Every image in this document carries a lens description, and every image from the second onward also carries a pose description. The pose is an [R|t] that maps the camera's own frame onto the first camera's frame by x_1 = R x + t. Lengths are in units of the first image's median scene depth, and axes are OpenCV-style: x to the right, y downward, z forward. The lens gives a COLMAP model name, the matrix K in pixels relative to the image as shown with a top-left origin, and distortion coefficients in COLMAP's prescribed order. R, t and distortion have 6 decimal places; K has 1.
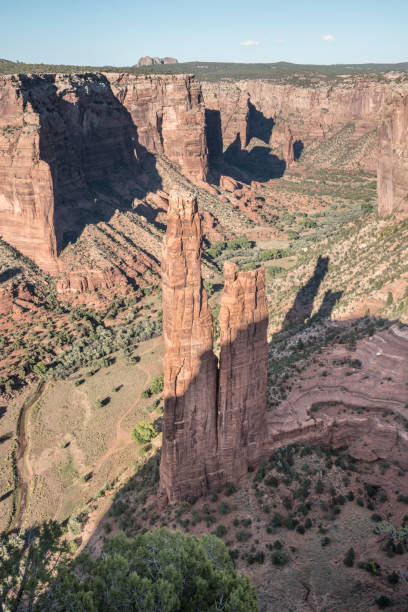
lens RADIAL K [[785.7, 0, 206.5], [0, 785.7, 308.3], [0, 0, 1]] dist [0.200997, 0.018671]
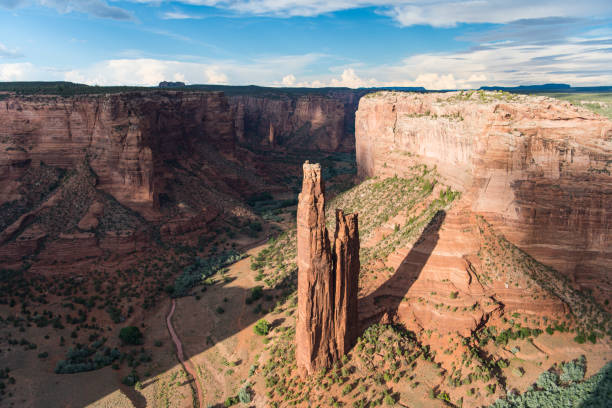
lens RADIAL K [[499.4, 0, 305.8], [0, 499.4, 201.9], [0, 0, 1]] dist [-0.008486, -0.007108]
pose [[0.974112, -0.044635, 0.221614, -0.126570], [0.059672, 0.996314, -0.061622, -0.009008], [-0.218047, 0.073251, 0.973185, 0.037162]]
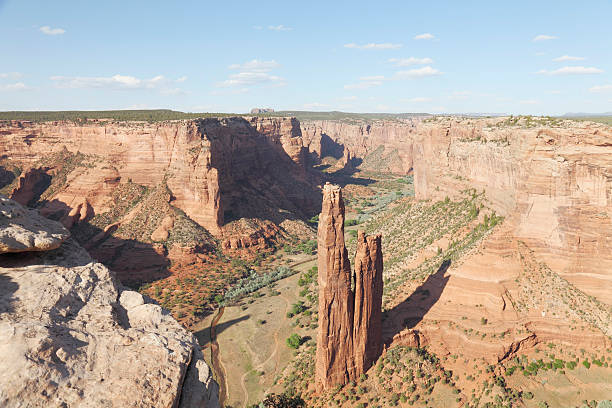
lens RADIAL K [[476.2, 0, 315.3], [0, 476.2, 201.7], [0, 0, 1]] dist [-0.093246, 0.097140]
pose [[0.997867, -0.010784, 0.064389, -0.061289], [0.017788, 0.993860, -0.109210, -0.007127], [-0.062816, 0.110122, 0.991931, 0.034230]]
